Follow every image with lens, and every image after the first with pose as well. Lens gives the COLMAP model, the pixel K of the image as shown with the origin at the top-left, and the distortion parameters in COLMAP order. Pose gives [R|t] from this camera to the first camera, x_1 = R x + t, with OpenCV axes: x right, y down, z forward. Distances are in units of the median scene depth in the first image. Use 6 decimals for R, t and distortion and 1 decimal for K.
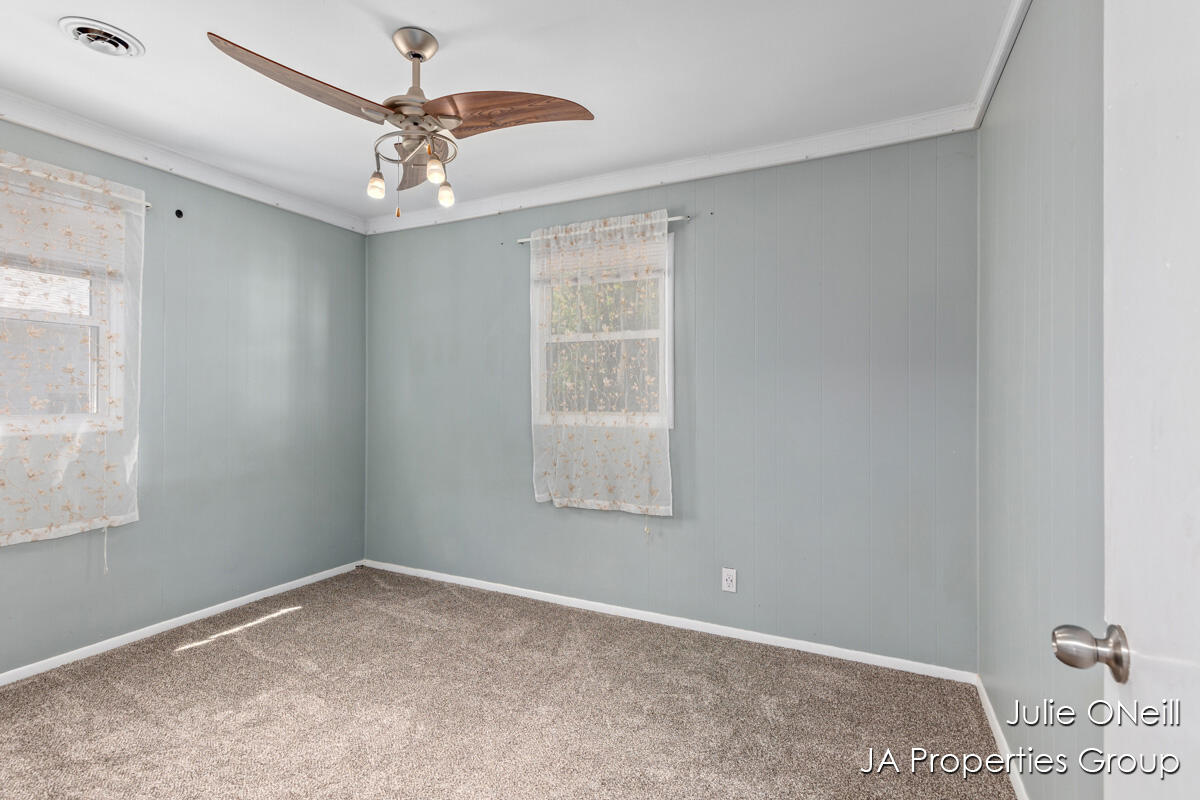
lens RADIAL K [[547.3, 0, 611.7], [0, 547.3, 400.7], [0, 0, 1]] dist [0.009597, -0.000241]
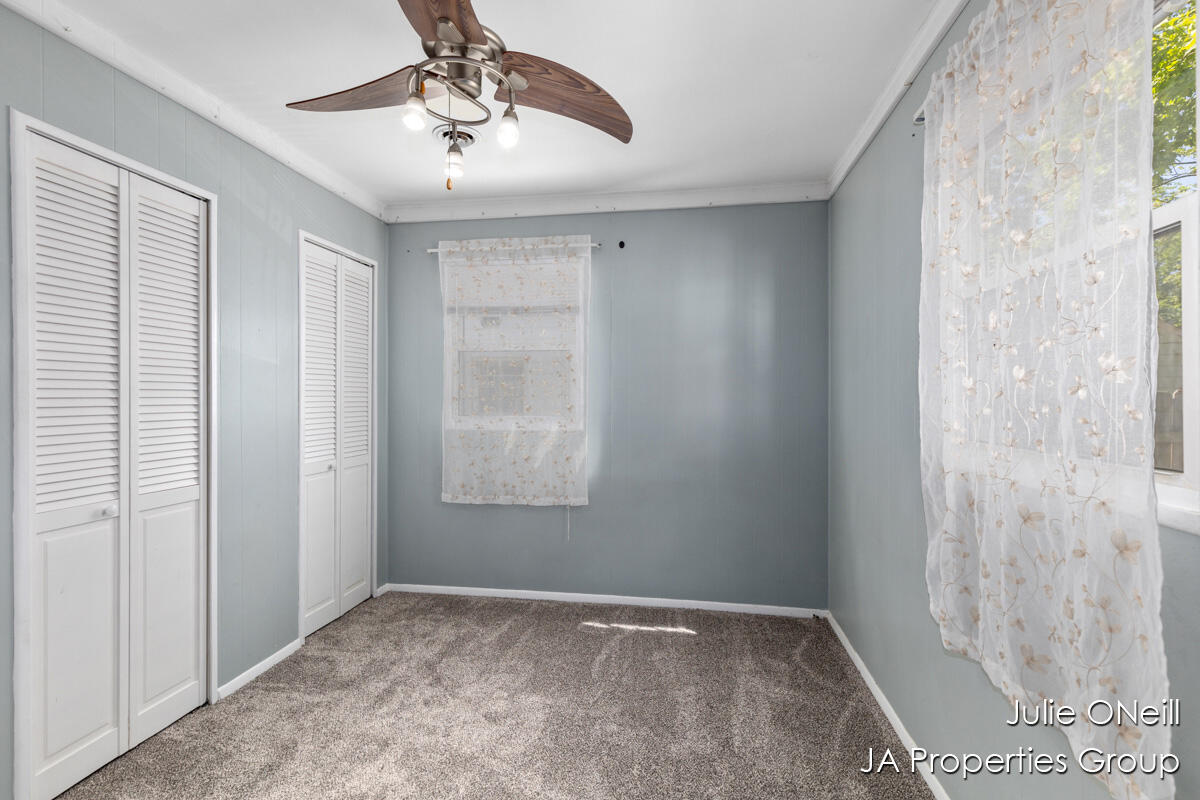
lens RADIAL K [[547.3, 0, 611.7], [0, 547.3, 400.7], [0, 0, 1]] dist [0.009597, -0.000241]
pose [[0.285360, 0.004796, -0.958408, 0.303221], [-0.009945, 0.999948, 0.002043, -0.016823], [0.958369, 0.008949, 0.285393, 0.658871]]
